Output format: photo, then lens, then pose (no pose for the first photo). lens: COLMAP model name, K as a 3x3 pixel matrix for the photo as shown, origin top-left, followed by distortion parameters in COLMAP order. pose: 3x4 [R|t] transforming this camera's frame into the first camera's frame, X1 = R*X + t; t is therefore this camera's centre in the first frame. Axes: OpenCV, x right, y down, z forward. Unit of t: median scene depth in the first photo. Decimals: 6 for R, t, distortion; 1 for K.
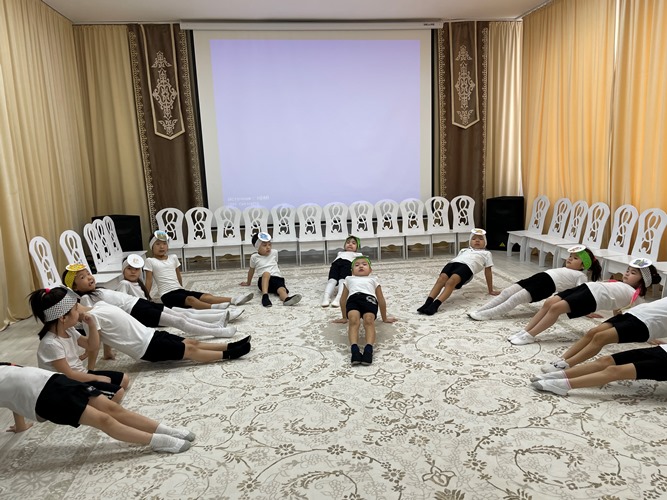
lens RADIAL K [[508.4, 0, 332.4], [0, 508.4, 244.6], [0, 0, 1]] dist [0.057220, -0.068269]
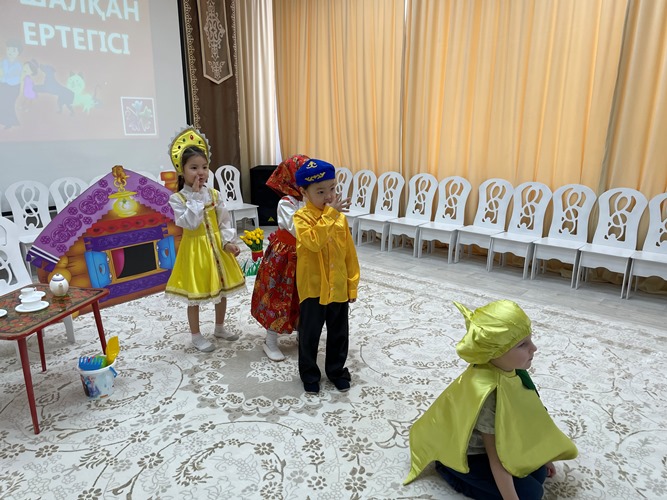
lens RADIAL K [[508.4, 0, 335.5], [0, 508.4, 254.5], [0, 0, 1]] dist [0.057220, -0.068269]
pose [[0.744566, -0.134523, 0.653854, -0.200617], [0.074864, 0.990133, 0.118458, -0.039437], [-0.663337, -0.039249, 0.747290, 0.261049]]
